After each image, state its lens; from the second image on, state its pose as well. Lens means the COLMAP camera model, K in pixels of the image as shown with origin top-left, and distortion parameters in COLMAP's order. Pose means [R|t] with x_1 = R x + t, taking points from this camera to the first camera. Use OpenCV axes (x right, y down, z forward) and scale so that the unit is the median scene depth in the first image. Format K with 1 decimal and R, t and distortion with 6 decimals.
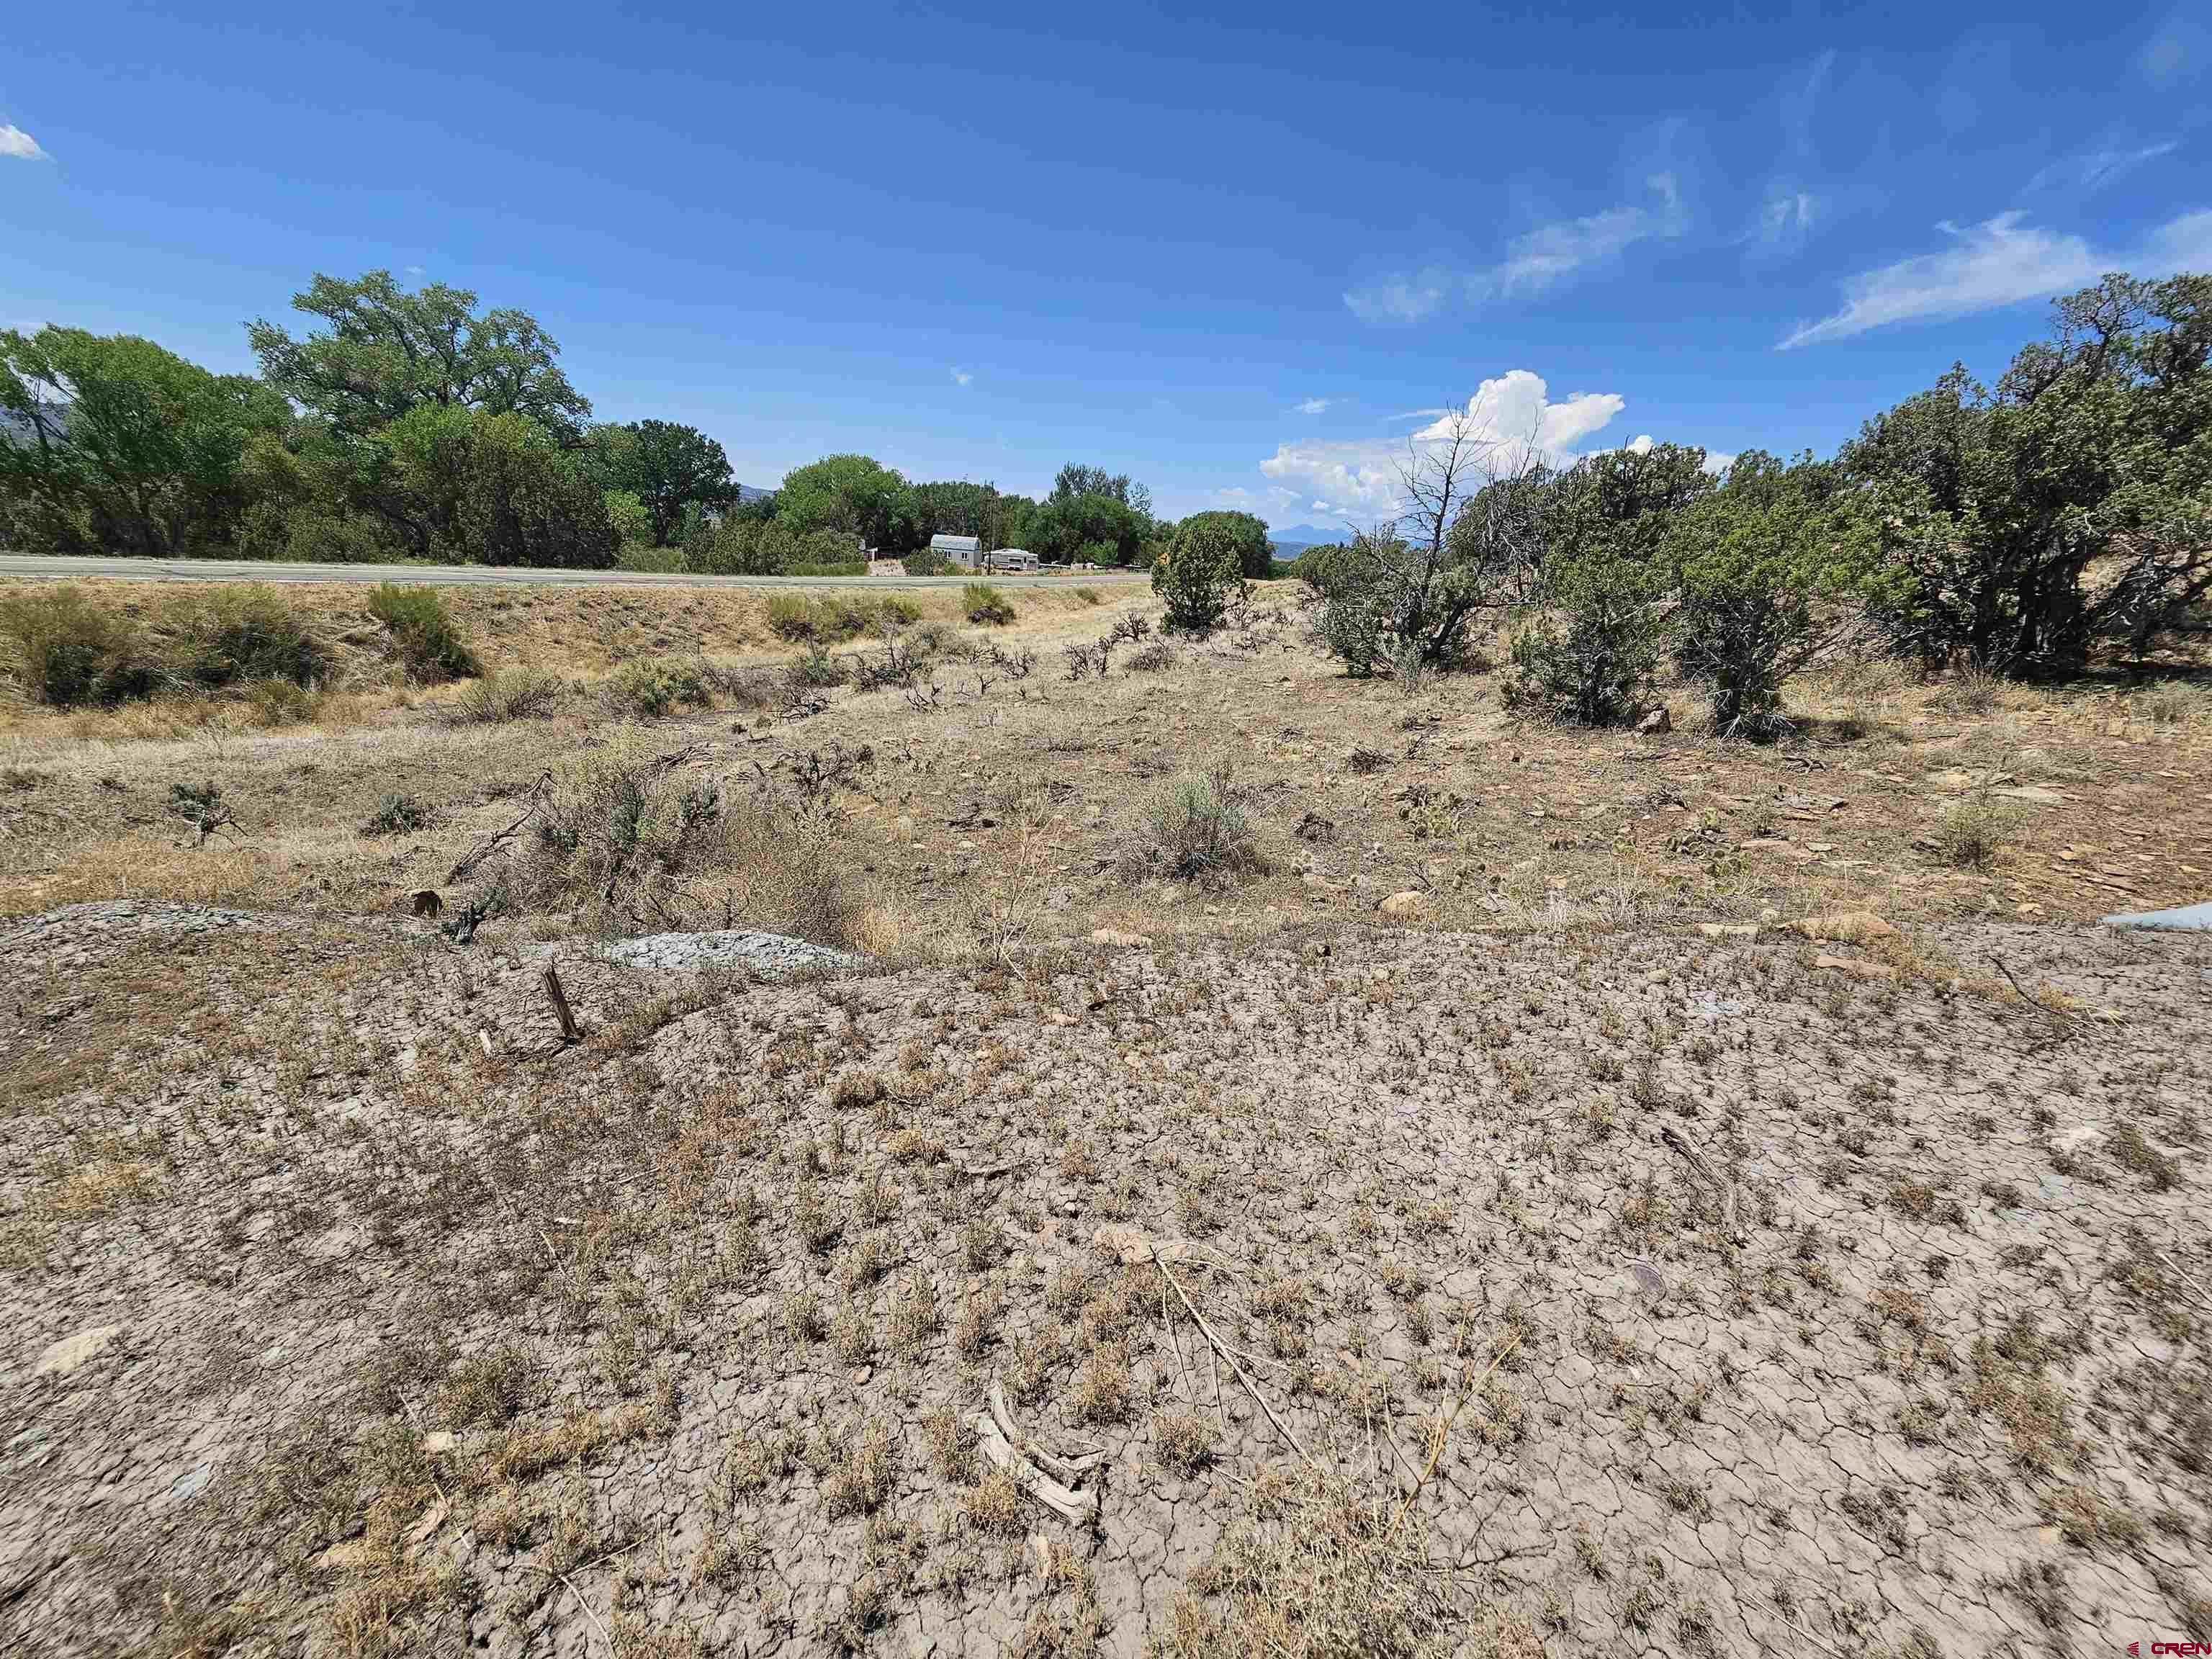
lens RADIAL K [[924.8, 0, 1101.6], [0, 924.8, 871.3], [0, 0, 1]] dist [0.000805, -0.000356]
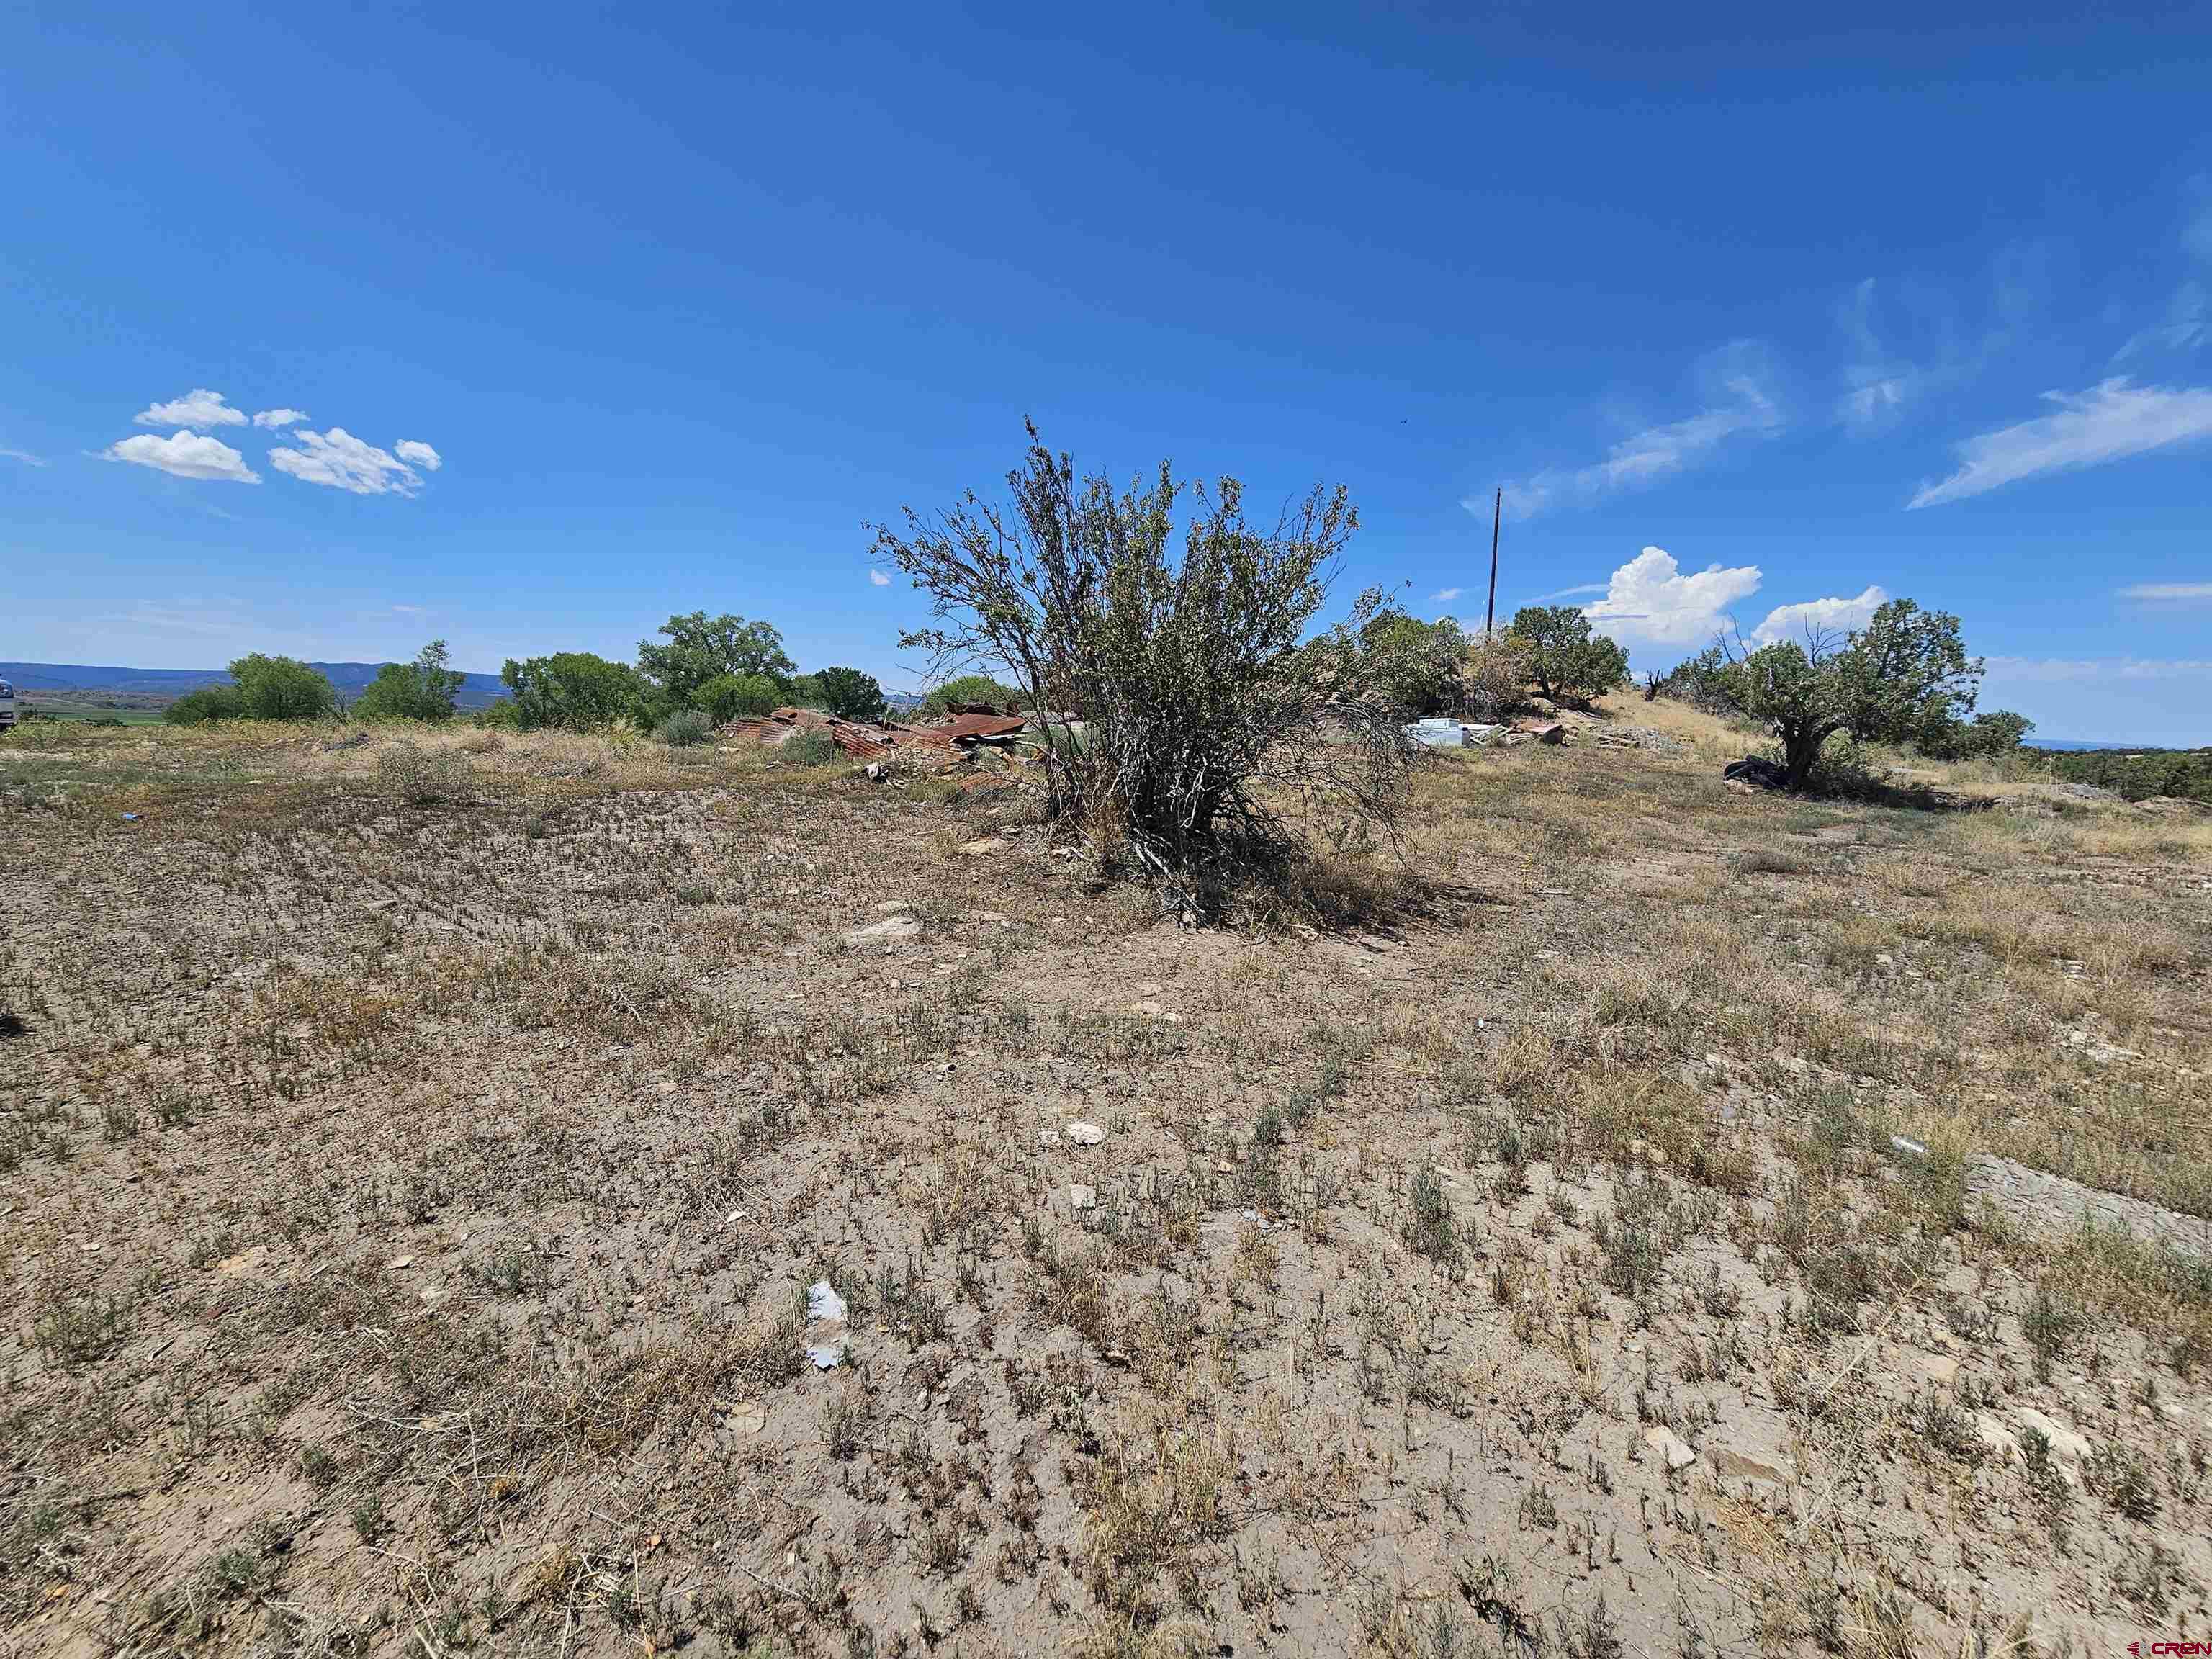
lens RADIAL K [[924.8, 0, 1101.6], [0, 924.8, 871.3], [0, 0, 1]] dist [0.000805, -0.000356]
pose [[0.984720, -0.018883, -0.173119, 0.239129], [-0.014112, 0.982181, -0.187407, 0.151681], [0.173573, 0.186987, 0.966907, -0.400802]]
